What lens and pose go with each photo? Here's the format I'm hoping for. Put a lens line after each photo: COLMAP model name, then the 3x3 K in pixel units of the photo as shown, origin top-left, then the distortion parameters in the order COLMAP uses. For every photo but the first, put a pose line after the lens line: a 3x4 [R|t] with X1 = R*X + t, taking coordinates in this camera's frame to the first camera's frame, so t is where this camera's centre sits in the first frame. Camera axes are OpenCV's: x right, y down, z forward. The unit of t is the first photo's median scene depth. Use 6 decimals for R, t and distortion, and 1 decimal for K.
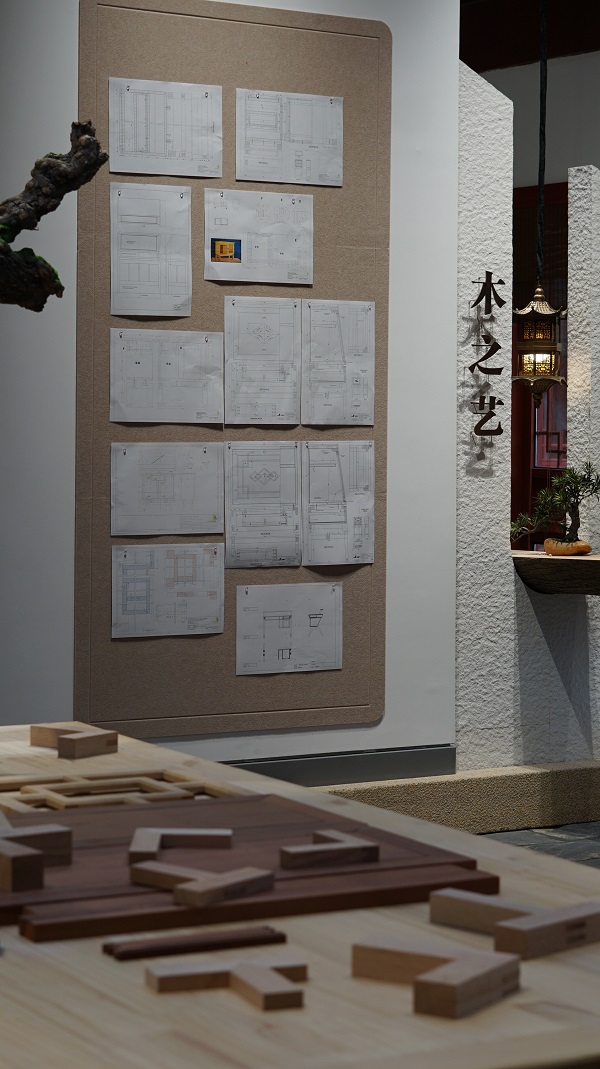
lens RADIAL K [[2355.2, 0, 297.0], [0, 2355.2, 540.2], [0, 0, 1]] dist [-0.018827, 0.000000]
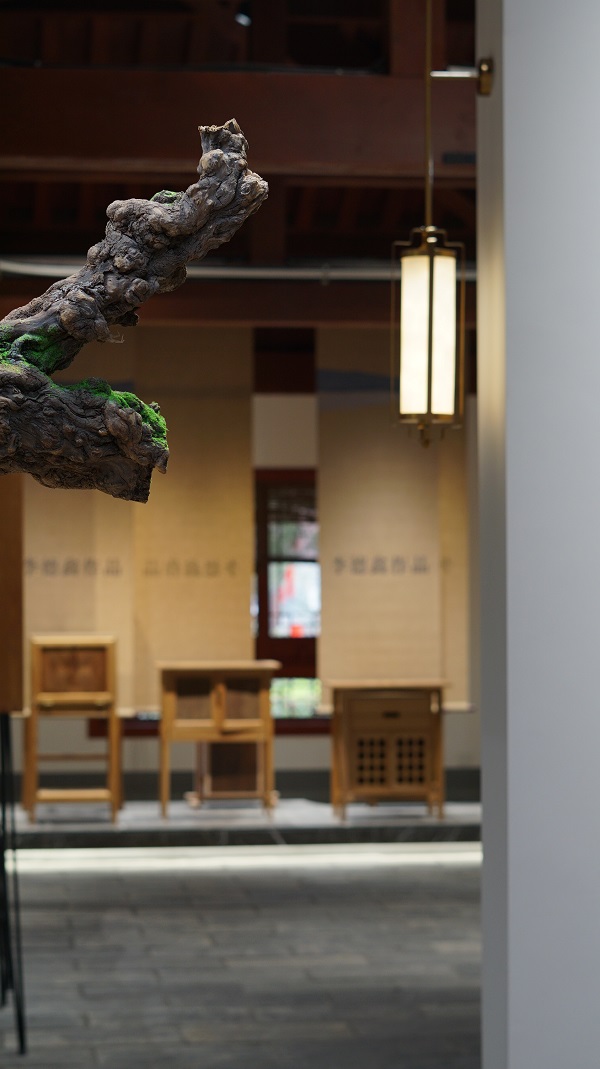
lens RADIAL K [[2355.2, 0, 297.5], [0, 2355.2, 539.2], [0, 0, 1]] dist [-0.018827, 0.000000]
pose [[0.909437, -0.020523, -0.415336, 0.082277], [-0.010188, 0.997382, -0.071591, -0.032822], [0.415718, 0.069339, 0.906847, 0.342912]]
